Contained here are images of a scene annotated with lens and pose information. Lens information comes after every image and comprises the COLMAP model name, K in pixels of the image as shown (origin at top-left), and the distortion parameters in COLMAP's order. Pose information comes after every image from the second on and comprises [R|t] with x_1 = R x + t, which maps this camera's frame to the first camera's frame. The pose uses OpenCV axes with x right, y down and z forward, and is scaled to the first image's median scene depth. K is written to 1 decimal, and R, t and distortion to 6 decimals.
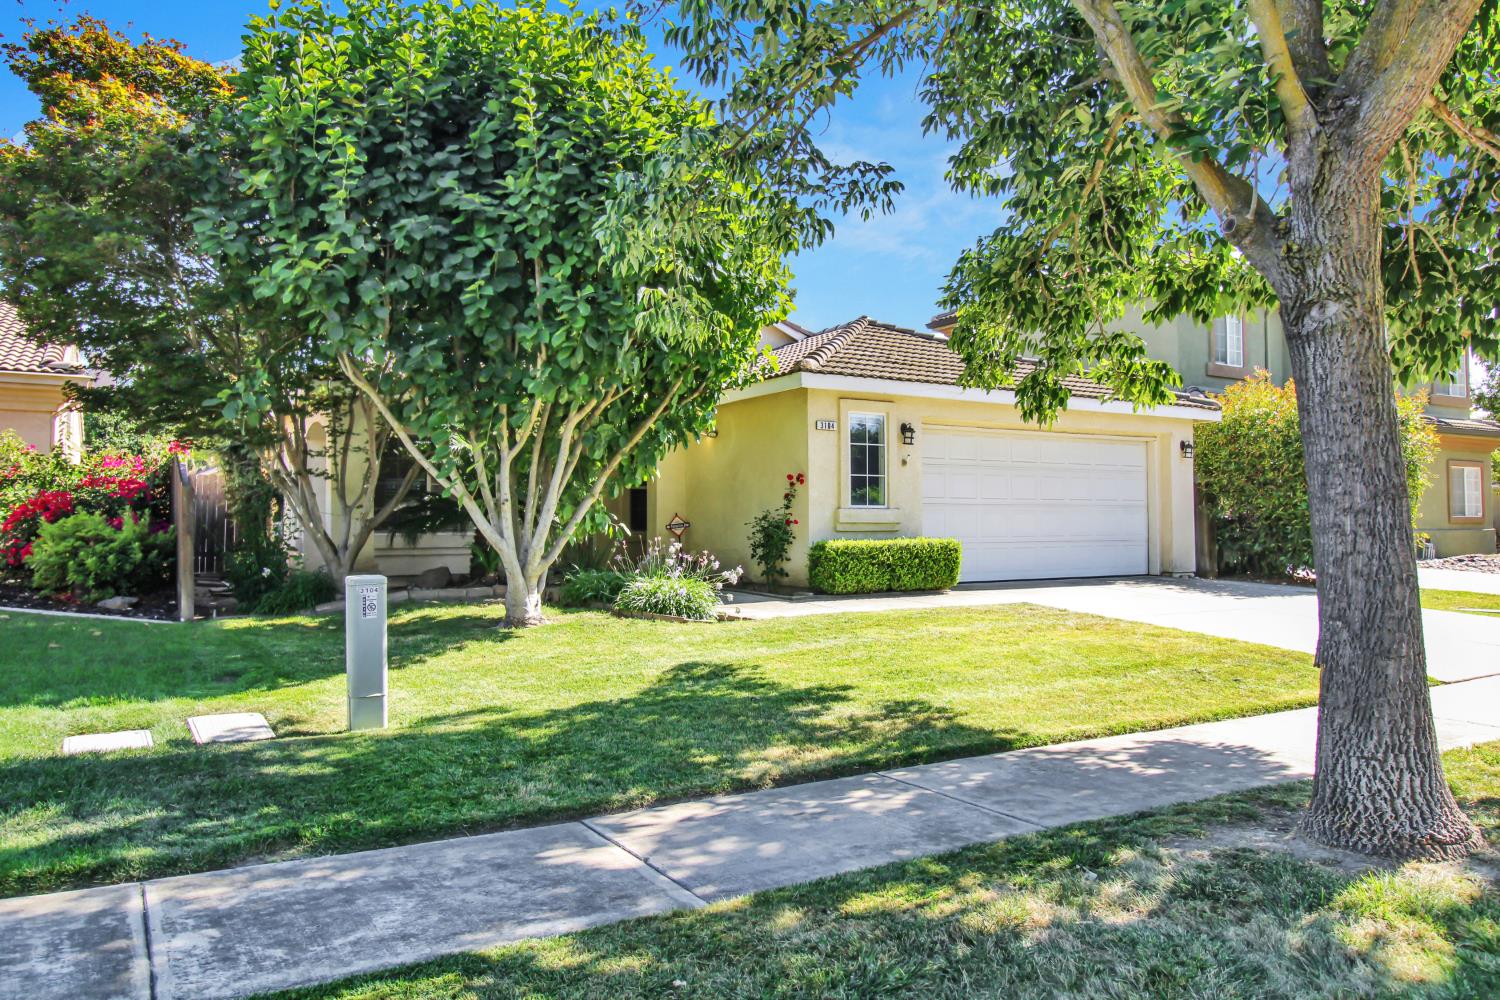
lens RADIAL K [[1023.9, 0, 749.6], [0, 1023.9, 505.4], [0, 0, 1]] dist [-0.002590, -0.000354]
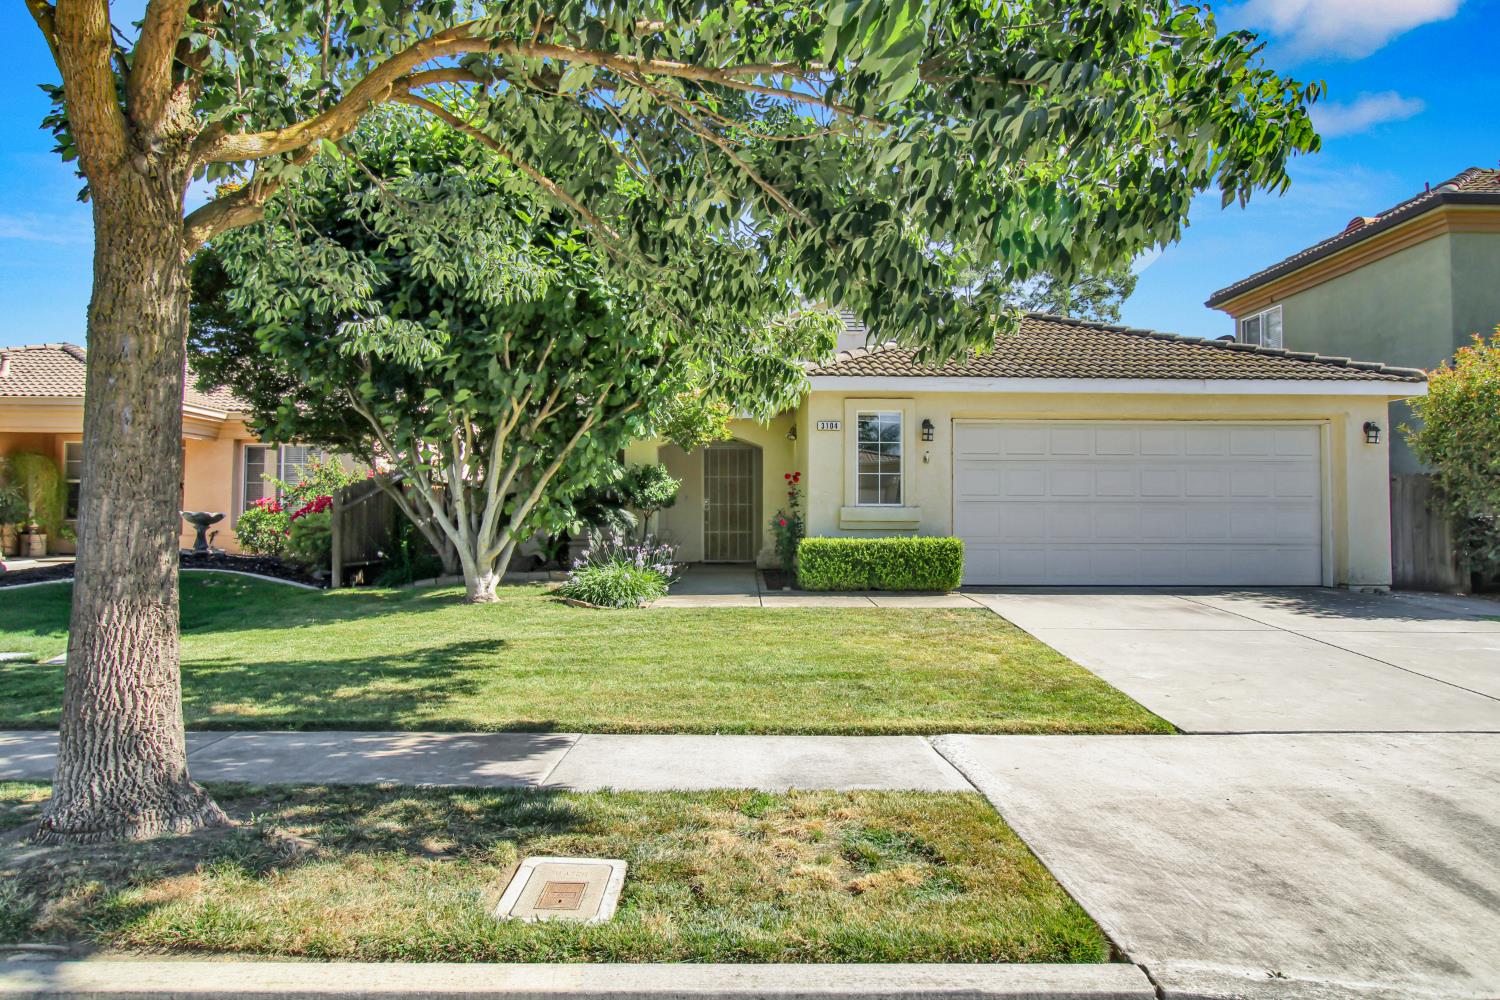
lens RADIAL K [[960.4, 0, 754.0], [0, 960.4, 498.4], [0, 0, 1]] dist [0.000182, 0.000203]
pose [[0.870720, -0.002522, -0.491773, 0.465237], [0.001557, 0.999996, -0.002371, -0.002712], [0.491777, 0.001299, 0.870720, 0.124041]]
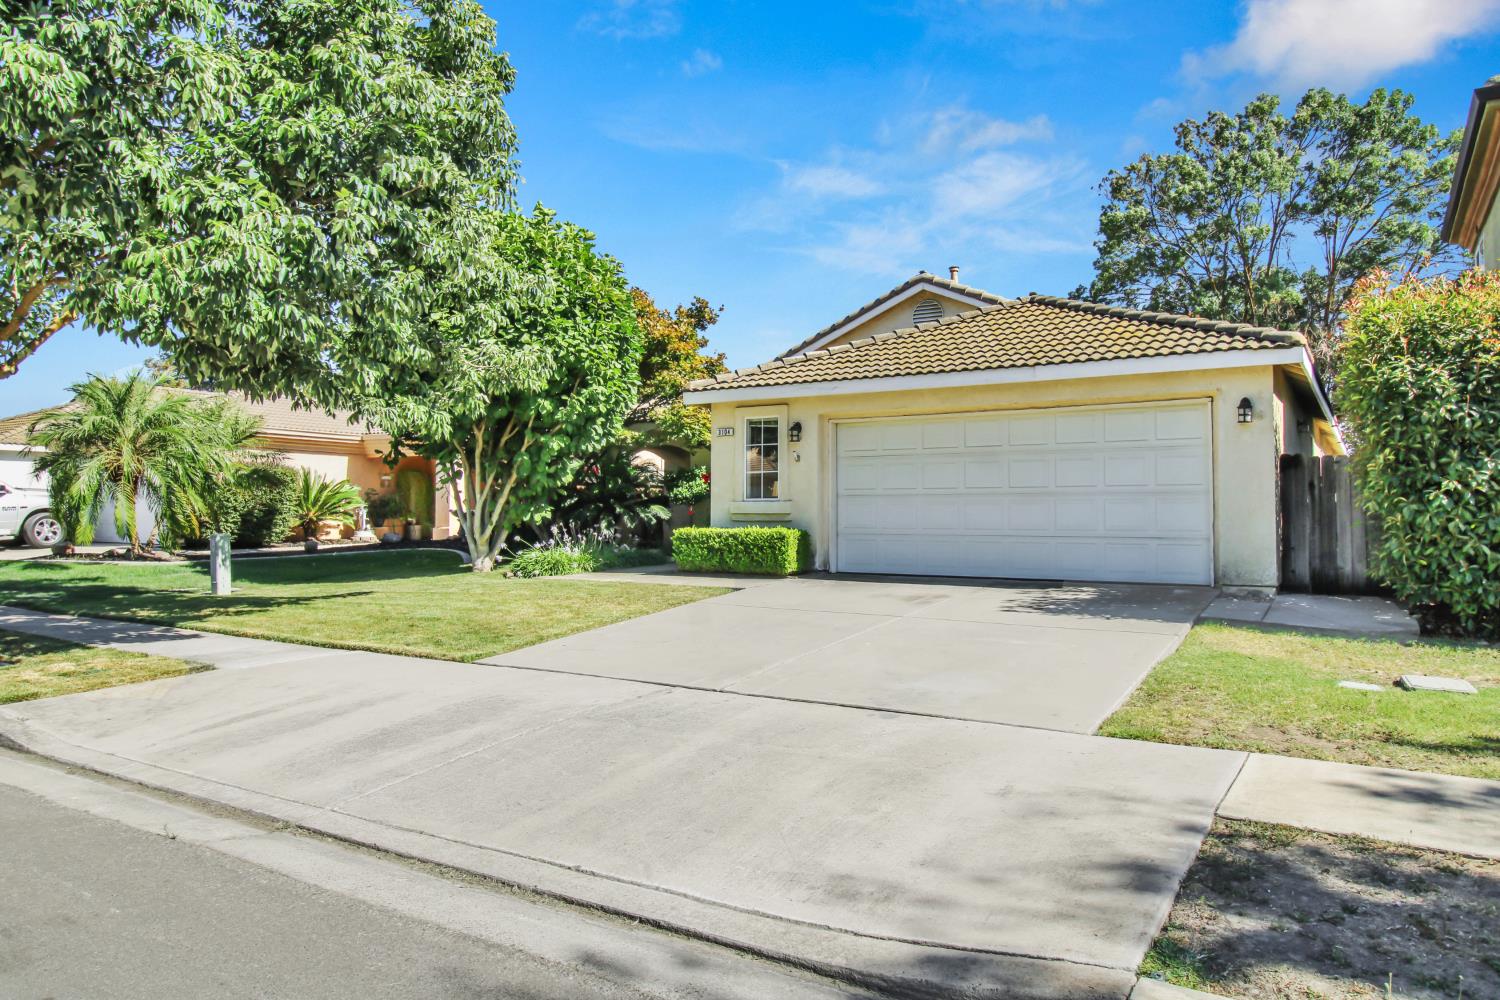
lens RADIAL K [[1023.9, 0, 749.6], [0, 1023.9, 500.7], [0, 0, 1]] dist [-0.002590, -0.000354]
pose [[0.449150, -0.007982, -0.893421, 1.118568], [0.013978, 0.999900, -0.001906, 0.004726], [0.893347, -0.011632, 0.449217, 0.471645]]
